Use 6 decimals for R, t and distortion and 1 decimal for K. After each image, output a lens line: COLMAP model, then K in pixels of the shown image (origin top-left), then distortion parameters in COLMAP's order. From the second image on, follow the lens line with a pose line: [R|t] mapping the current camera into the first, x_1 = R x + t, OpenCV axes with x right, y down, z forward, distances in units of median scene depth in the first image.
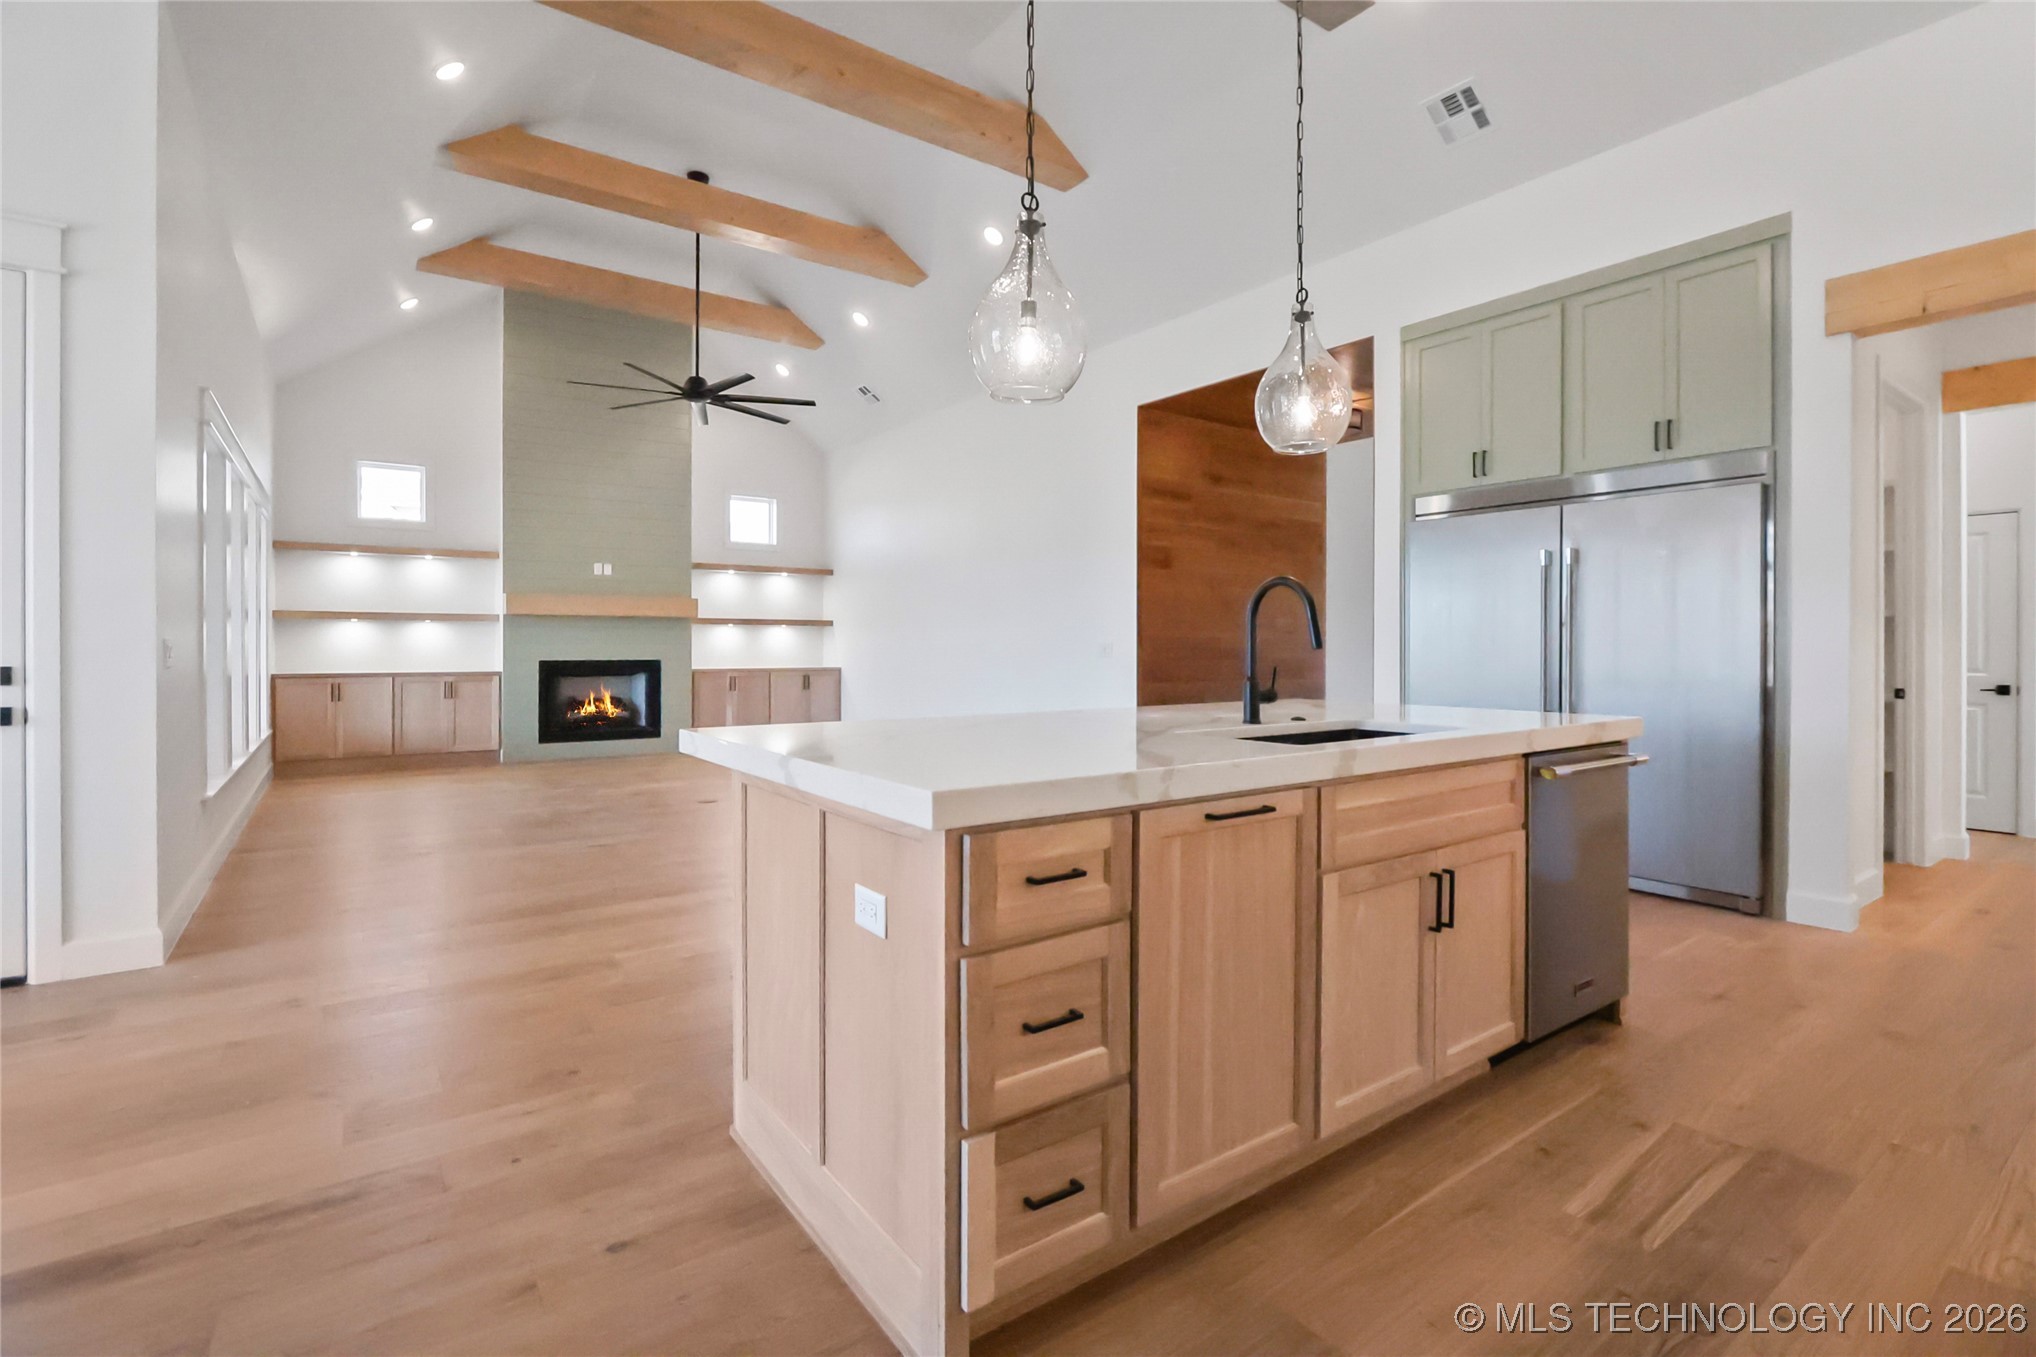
lens RADIAL K [[953.7, 0, 1044.9], [0, 953.7, 631.2], [0, 0, 1]] dist [-0.015555, 0.000692]
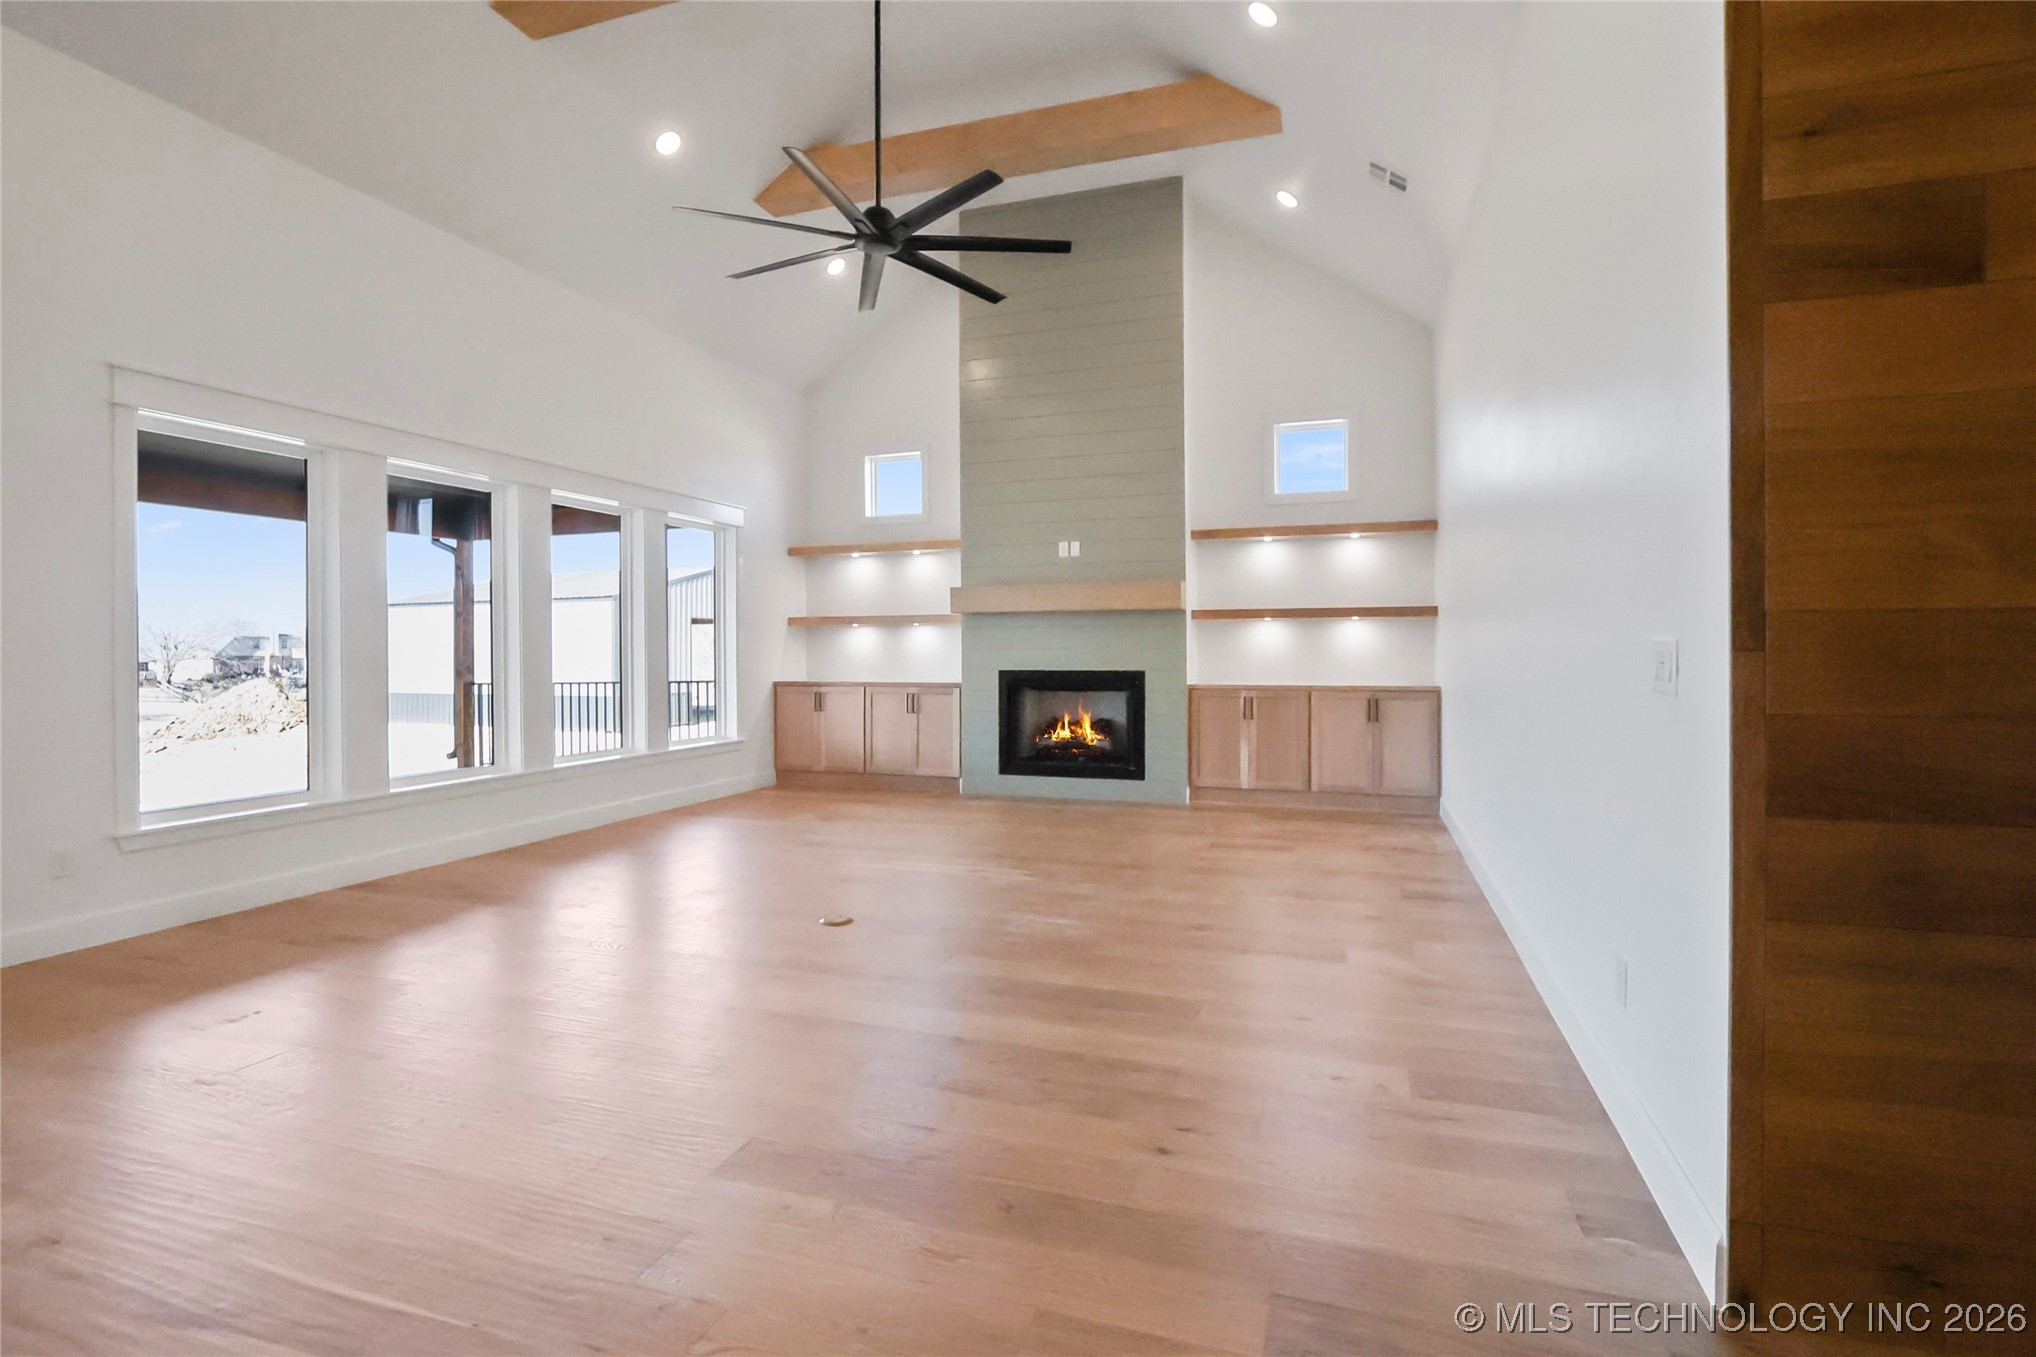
lens RADIAL K [[953.7, 0, 1032.4], [0, 953.7, 652.9], [0, 0, 1]] dist [-0.015555, 0.000692]
pose [[0.557954, -0.001688, -0.829870, 0.150988], [0.018465, 0.999776, 0.010381, 0.008554], [0.829666, -0.021115, 0.557860, 0.578184]]
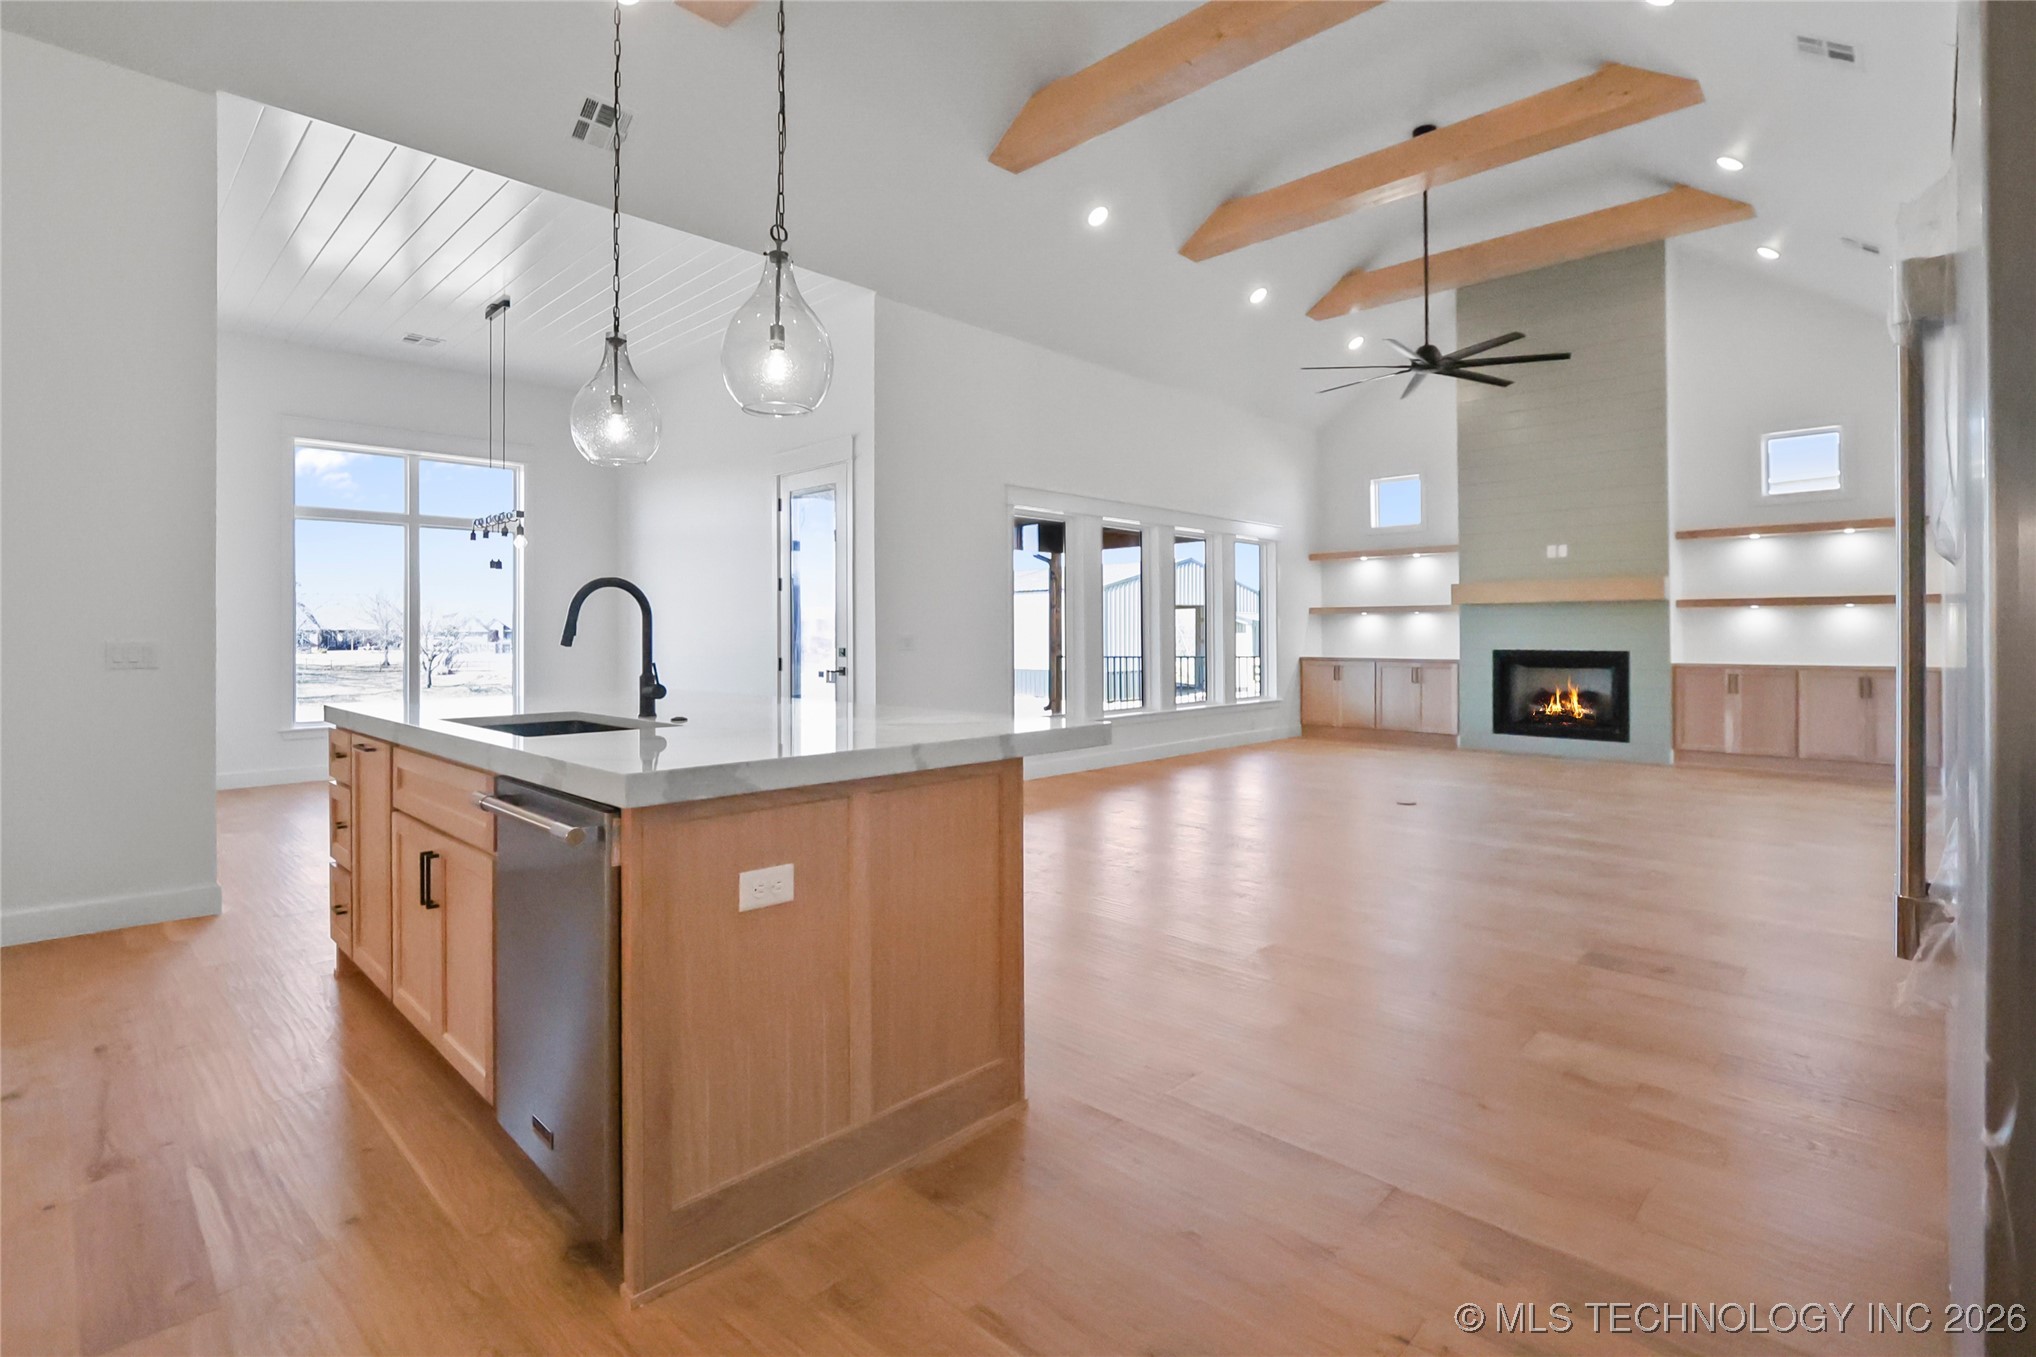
lens RADIAL K [[953.7, 0, 1022.6], [0, 953.7, 629.4], [0, 0, 1]] dist [-0.015555, 0.000692]
pose [[0.140754, -0.006845, -0.990021, 0.387235], [0.018031, 0.999828, -0.004349, 0.005118], [0.989880, -0.017239, 0.140853, 0.373291]]
